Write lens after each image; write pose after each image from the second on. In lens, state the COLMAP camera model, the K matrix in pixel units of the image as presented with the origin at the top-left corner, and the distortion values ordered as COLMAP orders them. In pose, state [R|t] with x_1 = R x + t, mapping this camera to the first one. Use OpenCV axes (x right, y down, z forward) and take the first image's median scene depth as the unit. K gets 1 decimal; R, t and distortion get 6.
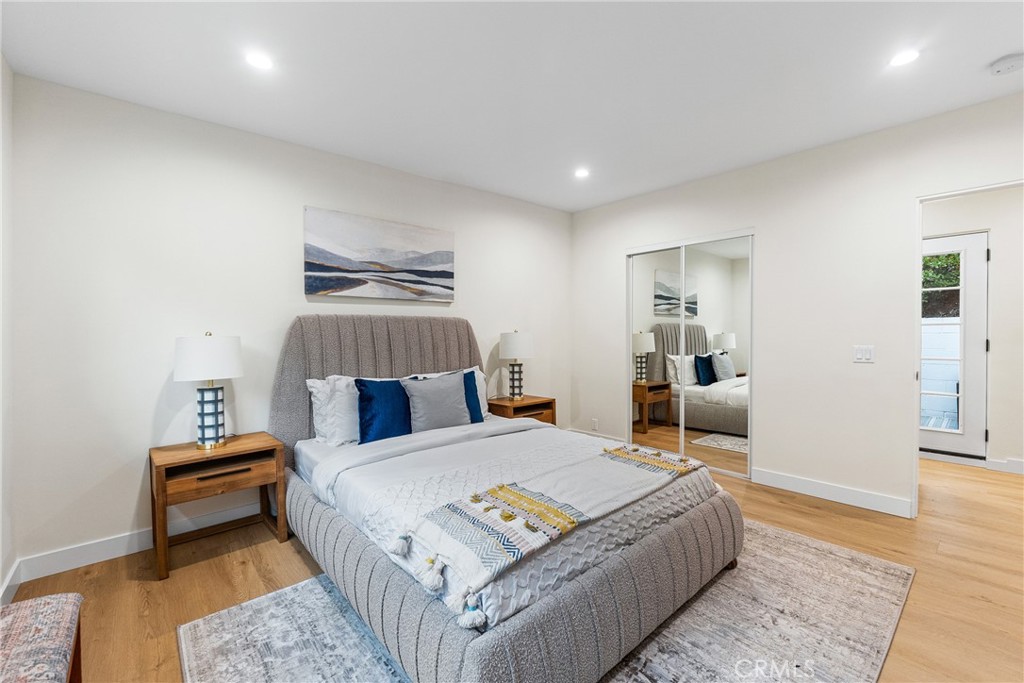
lens RADIAL K [[428.8, 0, 515.3], [0, 428.8, 349.3], [0, 0, 1]] dist [-0.010594, -0.000240]
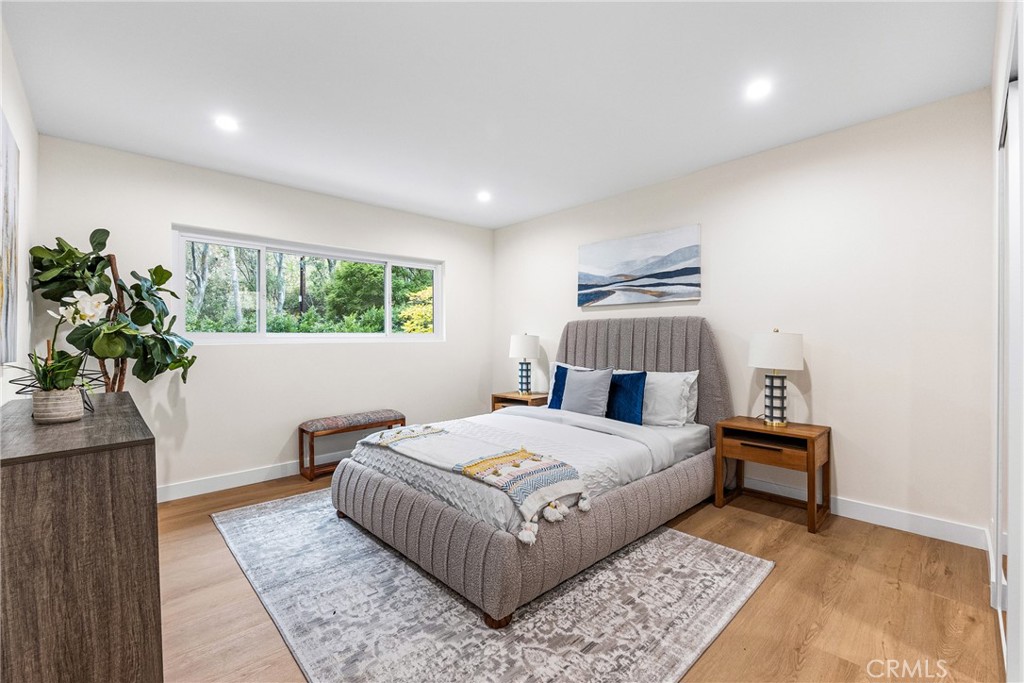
lens RADIAL K [[431.0, 0, 519.8], [0, 431.0, 344.1], [0, 0, 1]] dist [-0.001747, -0.000261]
pose [[0.045421, 0.040200, -0.998159, 0.851449], [-0.022287, 0.998982, 0.039219, -0.046214], [0.998719, 0.020465, 0.046271, 0.637217]]
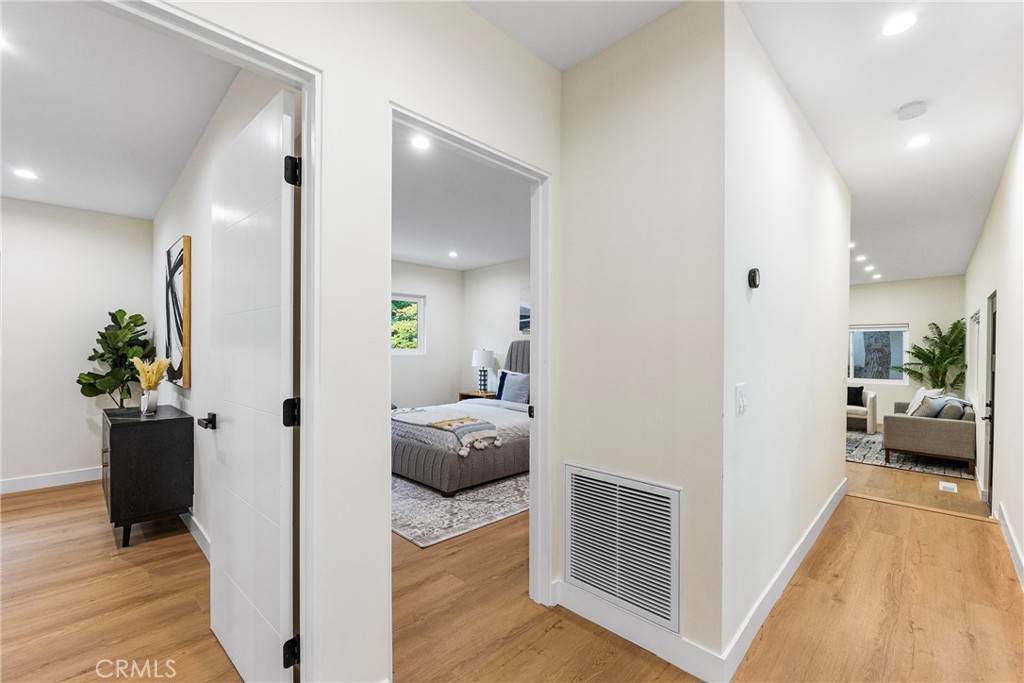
lens RADIAL K [[431.0, 0, 519.8], [0, 431.0, 344.1], [0, 0, 1]] dist [-0.001747, -0.000261]
pose [[0.080214, 0.012302, -0.996702, 1.397358], [-0.026223, 0.999604, 0.010228, -0.072631], [0.996433, 0.025316, 0.080505, 0.721633]]
